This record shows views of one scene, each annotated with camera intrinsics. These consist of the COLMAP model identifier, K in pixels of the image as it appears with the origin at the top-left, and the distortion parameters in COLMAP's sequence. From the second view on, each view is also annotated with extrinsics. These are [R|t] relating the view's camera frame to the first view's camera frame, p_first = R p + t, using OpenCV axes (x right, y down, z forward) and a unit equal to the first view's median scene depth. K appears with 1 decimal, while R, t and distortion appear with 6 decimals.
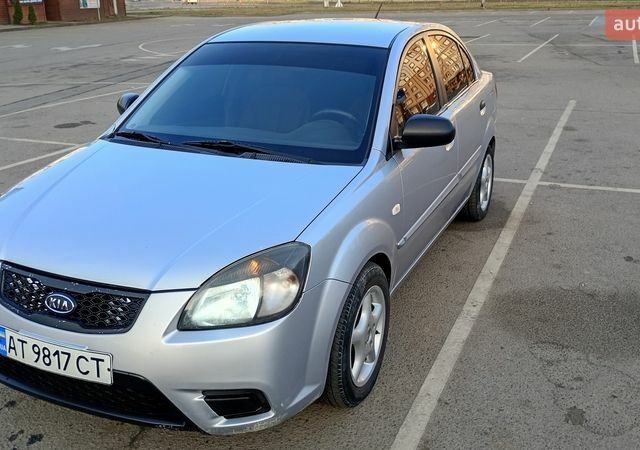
lens RADIAL K [[683.2, 0, 323.6], [0, 683.2, 226.2], [0, 0, 1]] dist [0.042013, -0.030227]
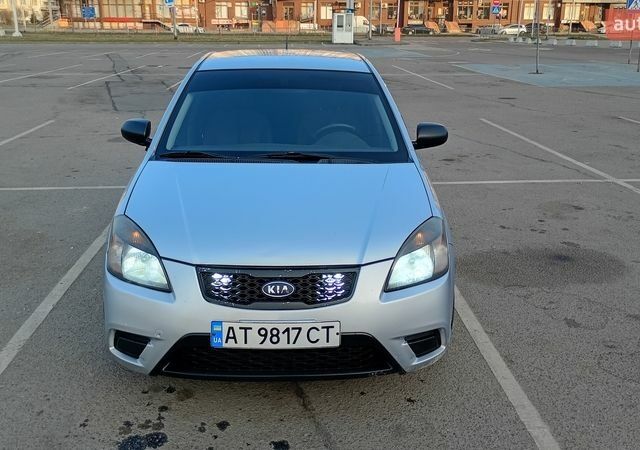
lens RADIAL K [[683.2, 0, 323.6], [0, 683.2, 226.2], [0, 0, 1]] dist [0.042013, -0.030227]
pose [[0.890565, -0.108928, 0.441620, -0.736173], [0.127881, 0.991701, -0.013276, 0.028466], [-0.436509, 0.068297, 0.897104, -0.076064]]
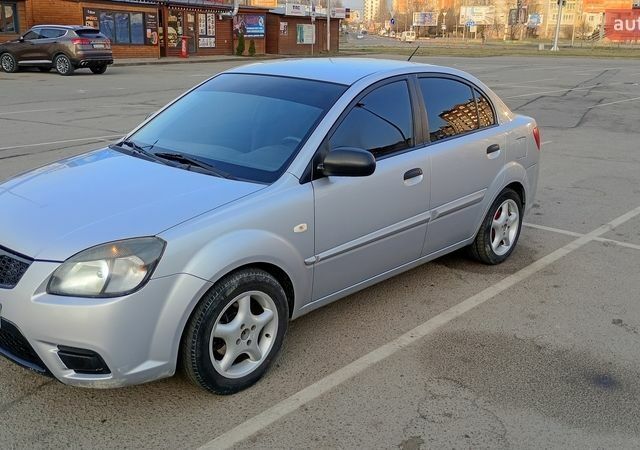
lens RADIAL K [[683.2, 0, 323.6], [0, 683.2, 226.2], [0, 0, 1]] dist [0.042013, -0.030227]
pose [[0.946494, 0.118143, -0.300319, 0.538934], [-0.133851, 0.990478, -0.032204, 0.003381], [0.293655, 0.070679, 0.953295, -0.046336]]
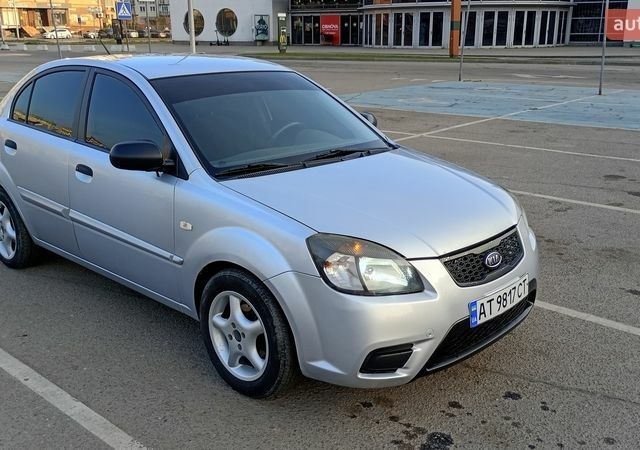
lens RADIAL K [[683.2, 0, 323.6], [0, 683.2, 226.2], [0, 0, 1]] dist [0.042013, -0.030227]
pose [[0.306245, -0.252481, 0.917860, -1.483965], [0.311775, 0.937611, 0.153890, -0.219259], [-0.899450, 0.239038, 0.365856, 0.721214]]
